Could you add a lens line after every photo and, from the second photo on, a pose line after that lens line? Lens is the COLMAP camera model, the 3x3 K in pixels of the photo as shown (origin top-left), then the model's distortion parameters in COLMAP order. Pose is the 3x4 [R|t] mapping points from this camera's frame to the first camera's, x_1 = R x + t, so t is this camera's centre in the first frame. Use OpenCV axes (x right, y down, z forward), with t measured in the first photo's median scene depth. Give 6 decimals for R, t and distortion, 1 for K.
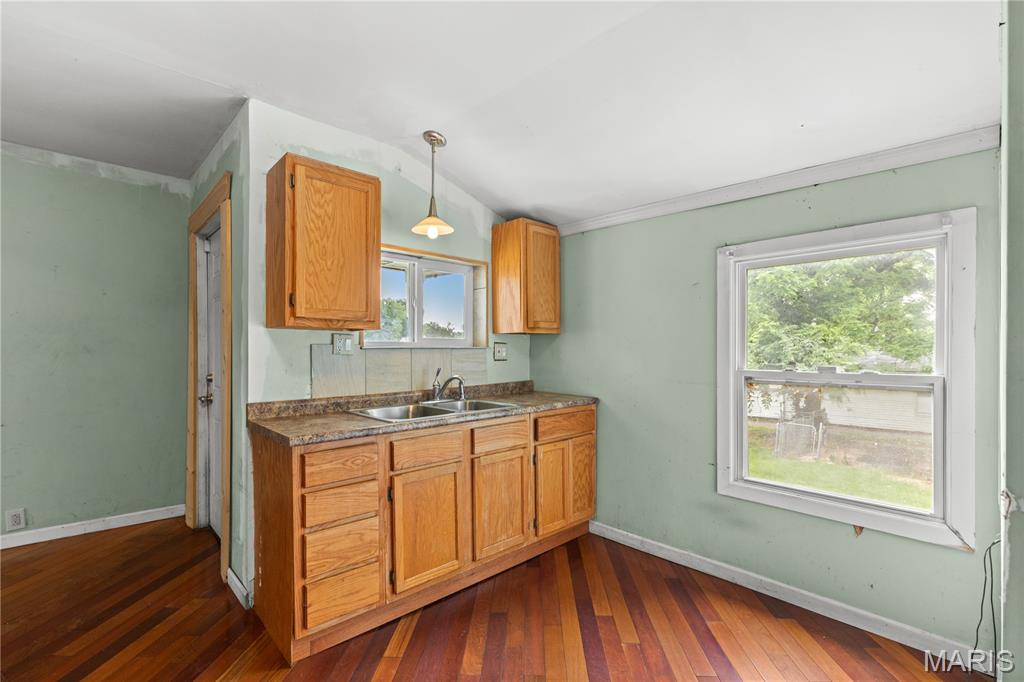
lens RADIAL K [[462.8, 0, 514.2], [0, 462.8, 362.6], [0, 0, 1]] dist [0.000233, -0.000093]
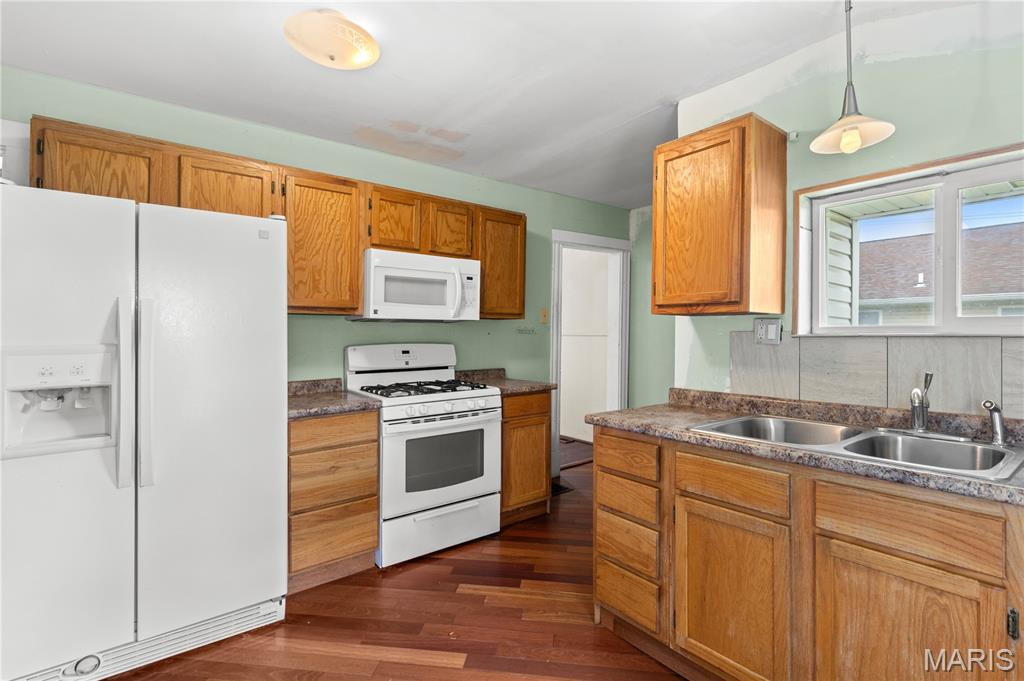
lens RADIAL K [[473.6, 0, 512.0], [0, 473.6, 340.5], [0, 0, 1]] dist [-0.002503, -0.000668]
pose [[-0.098789, 0.007917, -0.995077, 0.537133], [-0.030110, 0.999487, 0.010941, -0.021297], [0.994653, 0.031043, -0.098500, 0.719705]]
